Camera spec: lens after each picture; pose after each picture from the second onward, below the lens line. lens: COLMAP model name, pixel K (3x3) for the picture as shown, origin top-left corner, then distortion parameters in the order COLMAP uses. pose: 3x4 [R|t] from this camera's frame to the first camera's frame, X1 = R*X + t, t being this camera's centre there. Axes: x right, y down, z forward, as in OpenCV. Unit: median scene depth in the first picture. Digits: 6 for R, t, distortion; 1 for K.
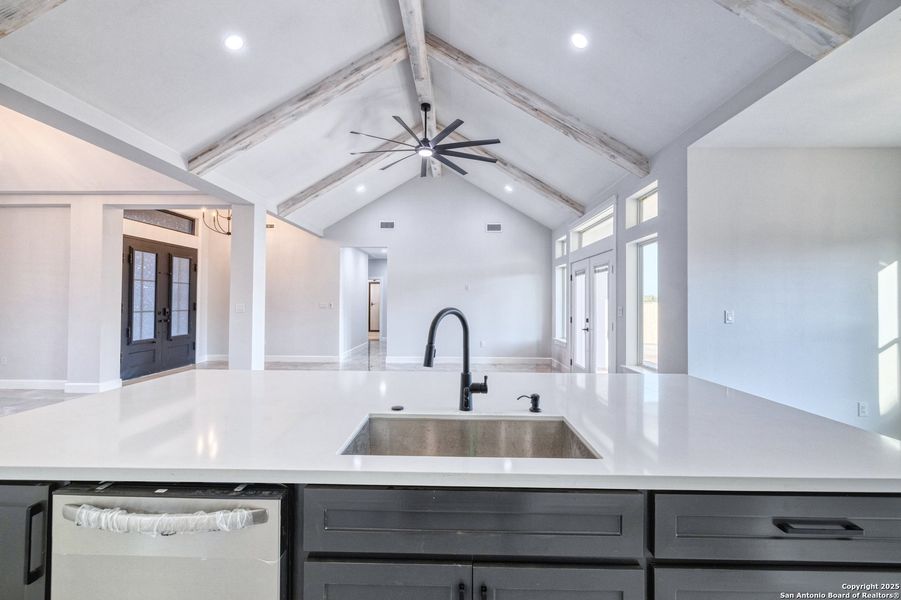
lens RADIAL K [[377.9, 0, 453.3], [0, 377.9, 292.3], [0, 0, 1]] dist [-0.000228, 0.000030]
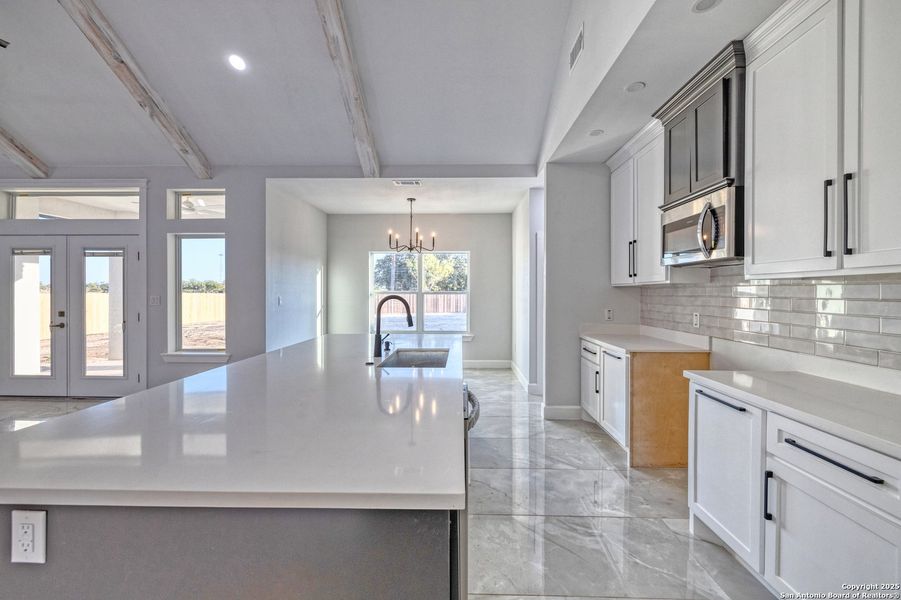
lens RADIAL K [[377.9, 0, 453.3], [0, 377.9, 292.3], [0, 0, 1]] dist [-0.000228, 0.000030]
pose [[0.004304, -0.011788, 0.999921, -0.427387], [-0.026708, 0.999572, 0.011899, -0.002629], [-0.999634, -0.026757, 0.003988, 0.172998]]
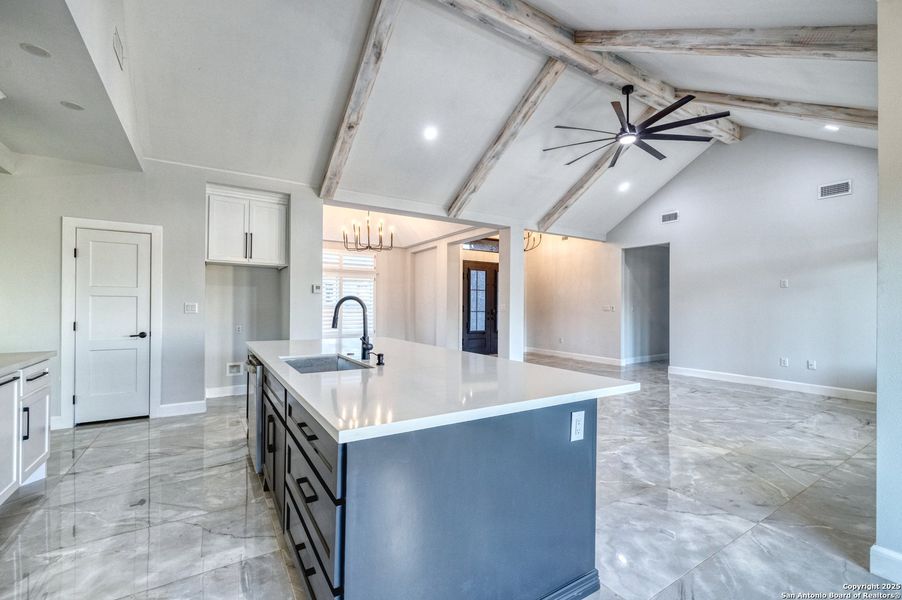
lens RADIAL K [[388.5, 0, 451.0], [0, 388.5, 300.0], [0, 0, 1]] dist [0.000726, -0.000074]
pose [[0.548996, -0.016751, -0.835657, 0.409769], [0.016880, 0.999817, -0.008952, 0.020038], [0.835655, -0.009191, 0.549178, 0.100873]]
